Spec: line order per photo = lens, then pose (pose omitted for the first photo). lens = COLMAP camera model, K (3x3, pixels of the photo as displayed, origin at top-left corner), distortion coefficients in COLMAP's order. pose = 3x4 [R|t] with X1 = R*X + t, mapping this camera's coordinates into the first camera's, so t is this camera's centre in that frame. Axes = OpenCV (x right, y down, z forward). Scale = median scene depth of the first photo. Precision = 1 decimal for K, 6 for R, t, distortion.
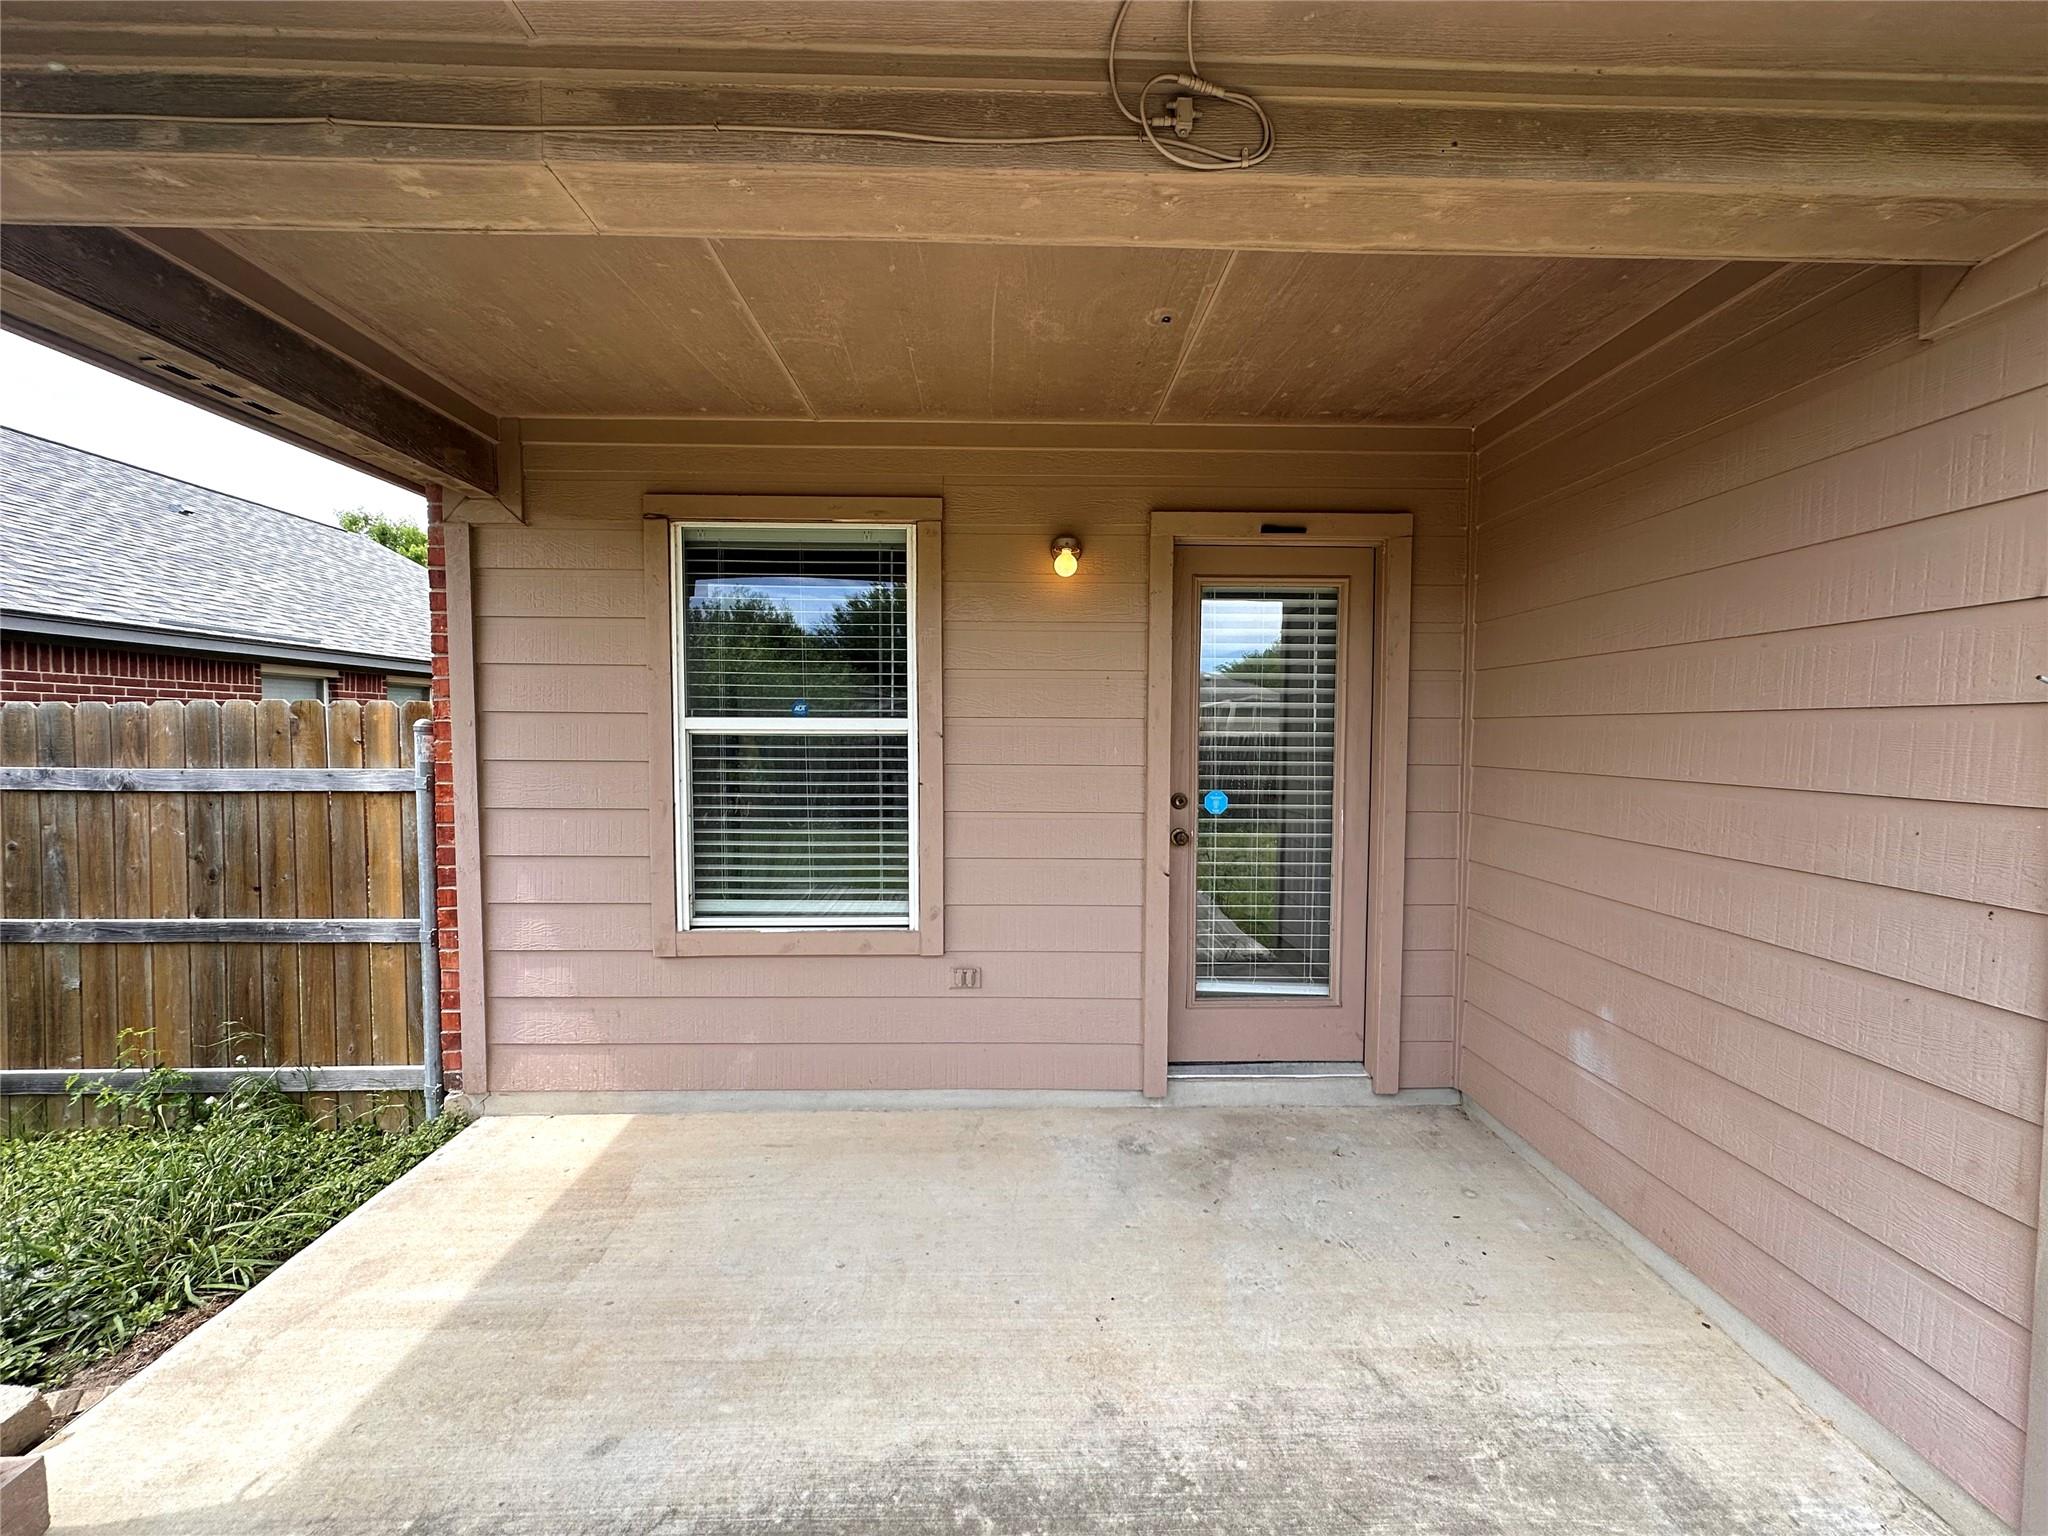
lens RADIAL K [[820.8, 0, 1020.5], [0, 820.8, 769.4], [0, 0, 1]] dist [-0.000622, 0.000142]
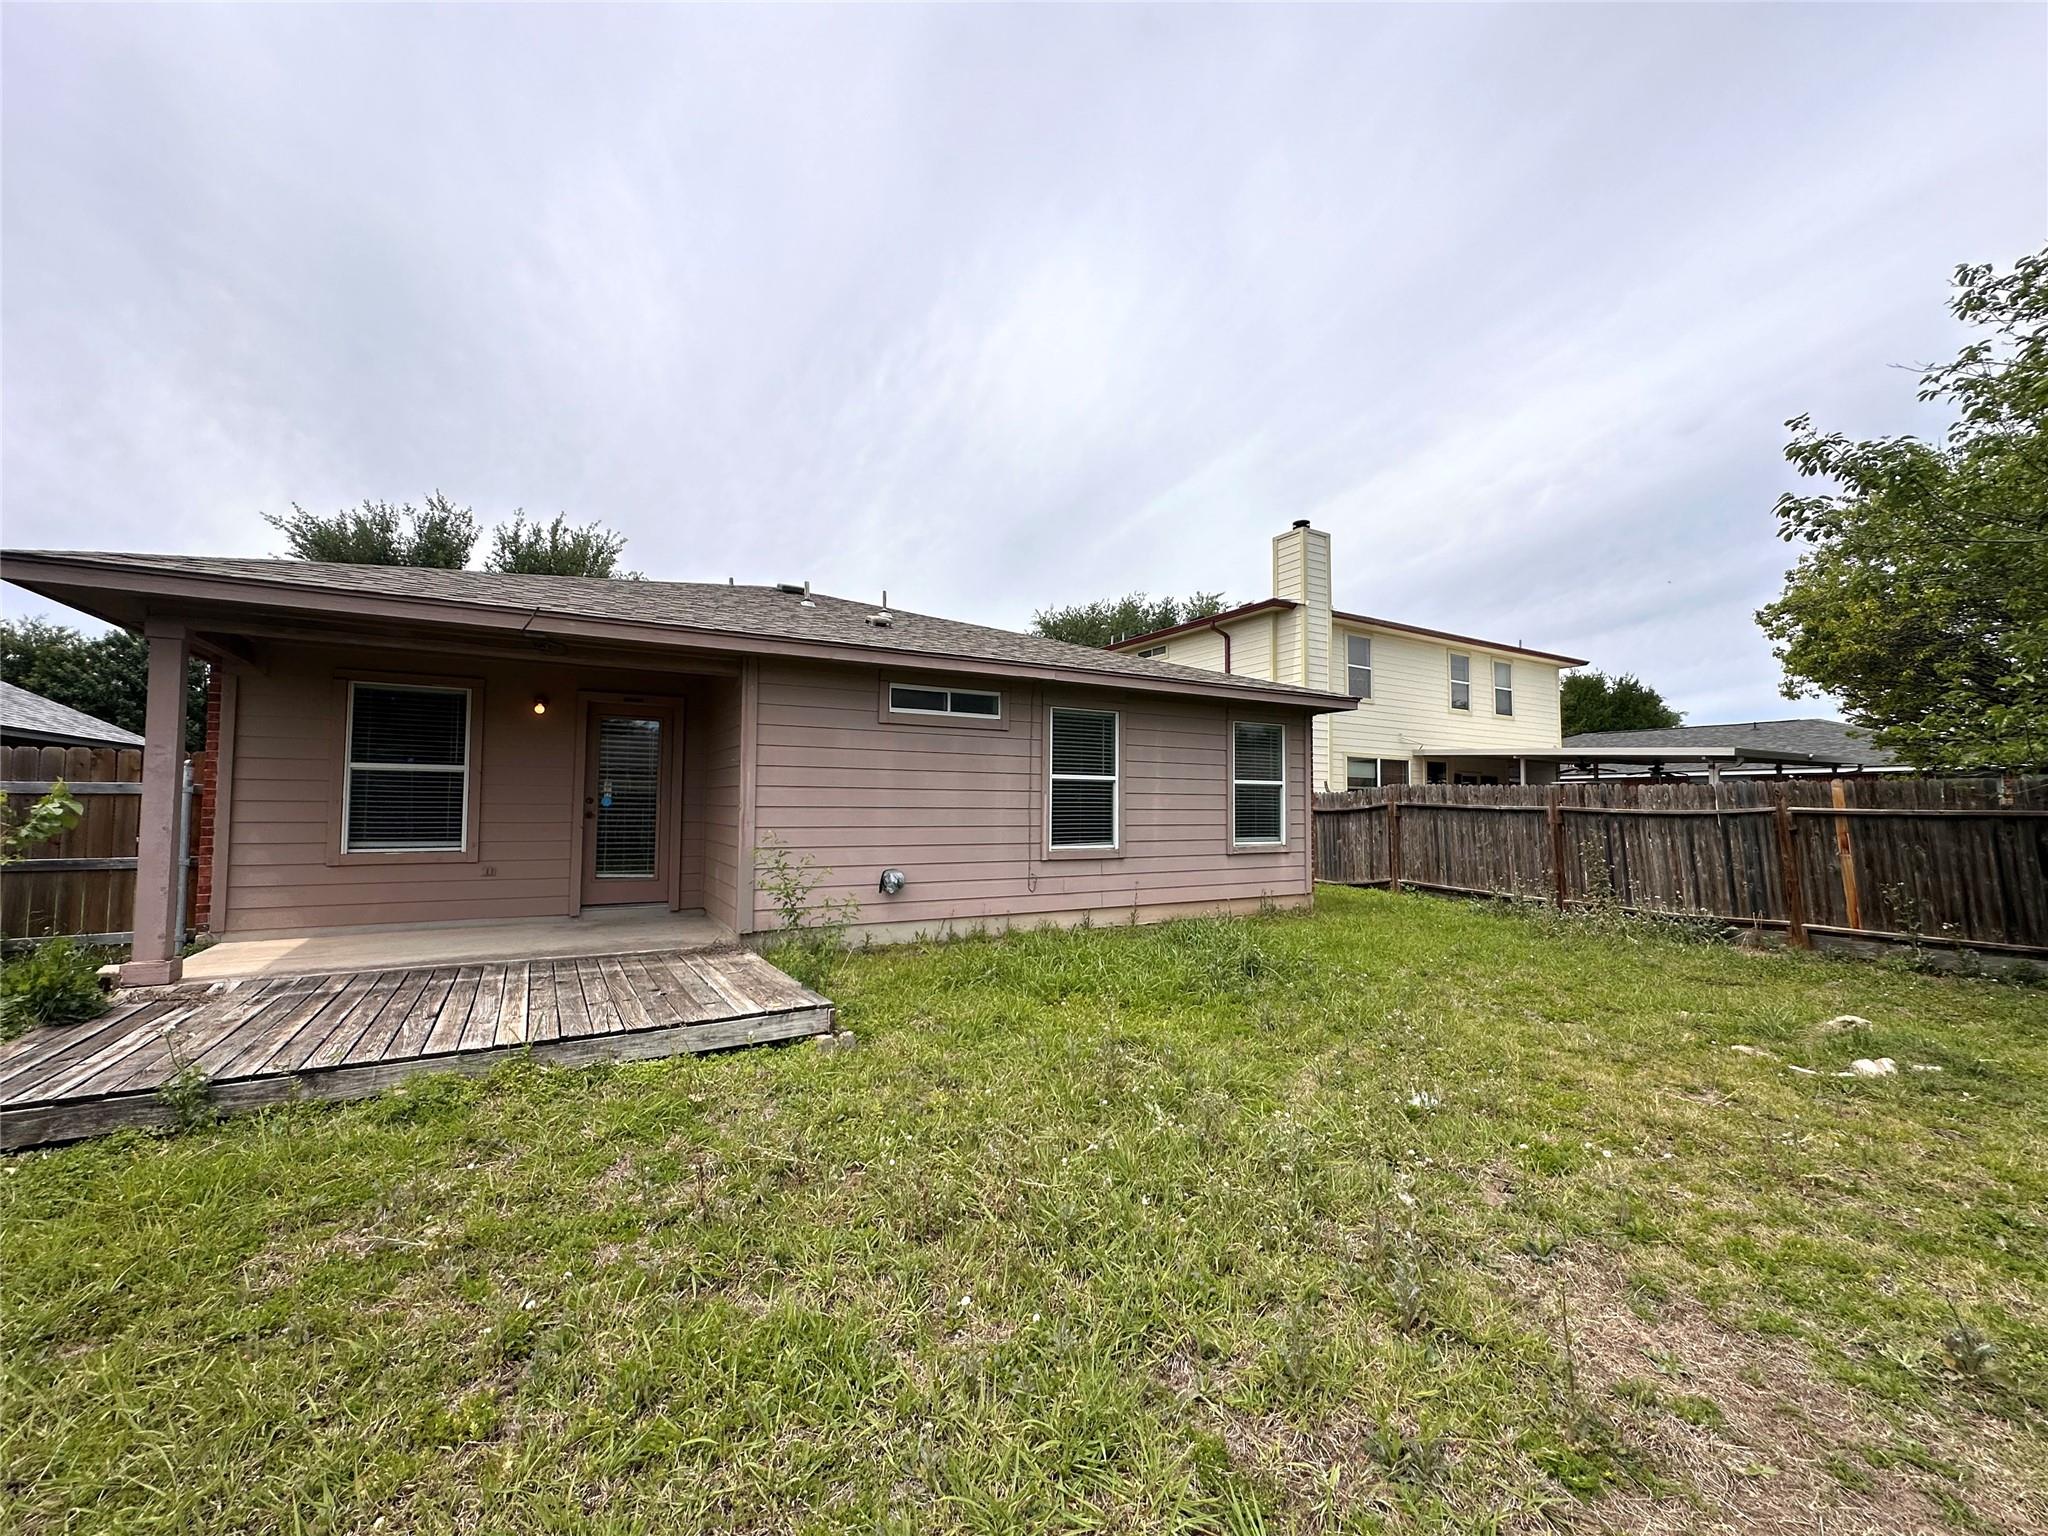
lens RADIAL K [[820.8, 0, 1024.8], [0, 820.8, 766.0], [0, 0, 1]] dist [-0.000622, 0.000142]
pose [[0.878012, 0.027616, 0.477842, 0.162749], [0.011838, 0.996776, -0.079358, 0.153586], [-0.478493, 0.075334, 0.874854, -1.950593]]
